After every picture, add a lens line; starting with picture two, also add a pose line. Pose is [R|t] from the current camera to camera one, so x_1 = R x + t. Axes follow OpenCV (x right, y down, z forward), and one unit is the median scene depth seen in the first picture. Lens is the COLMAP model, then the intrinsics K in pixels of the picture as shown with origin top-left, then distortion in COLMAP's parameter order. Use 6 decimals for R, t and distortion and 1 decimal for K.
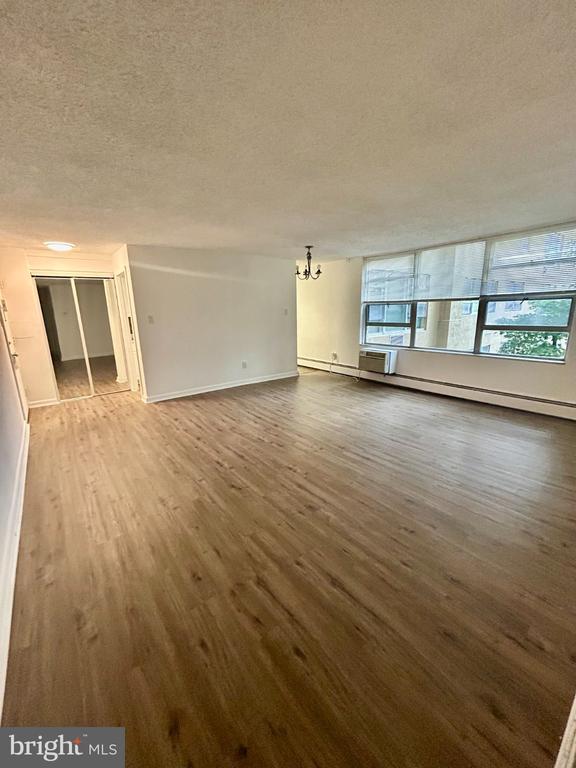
lens RADIAL K [[309.8, 0, 291.3], [0, 309.8, 382.8], [0, 0, 1]] dist [0.001429, 0.000429]
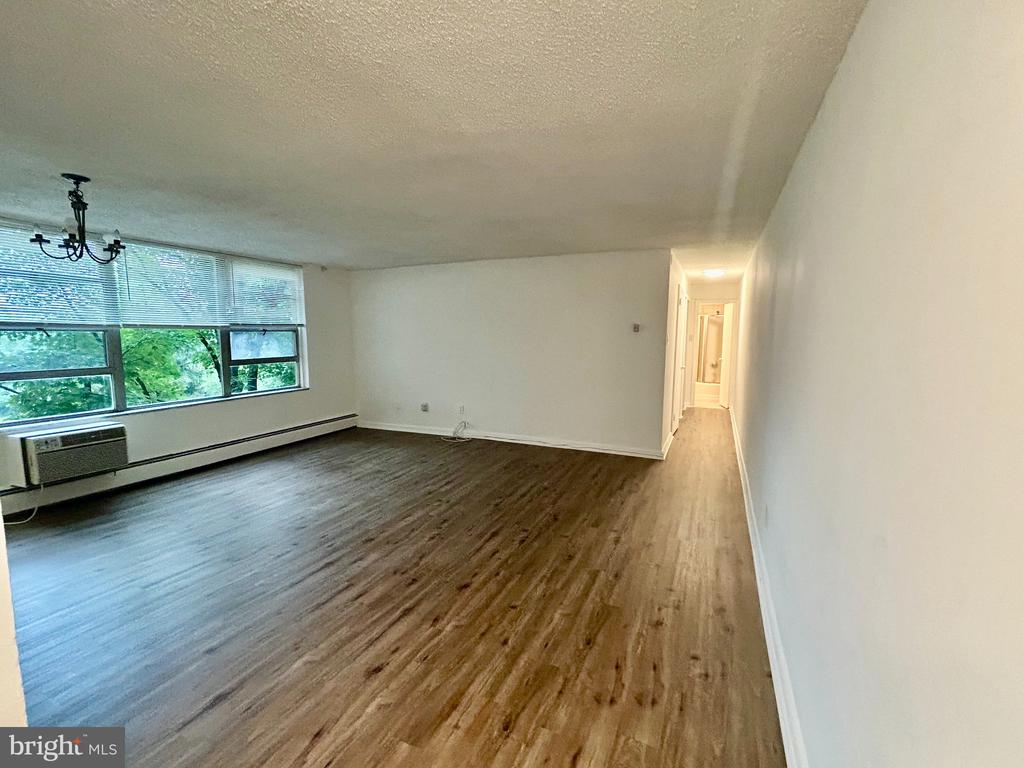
lens RADIAL K [[449.0, 0, 510.5], [0, 449.0, 386.2], [0, 0, 1]] dist [0.001228, 0.000094]
pose [[-0.459241, -0.080935, 0.884617, -0.965897], [0.214288, 0.956338, 0.198742, -0.262283], [-0.862078, 0.280834, -0.421846, 1.172339]]
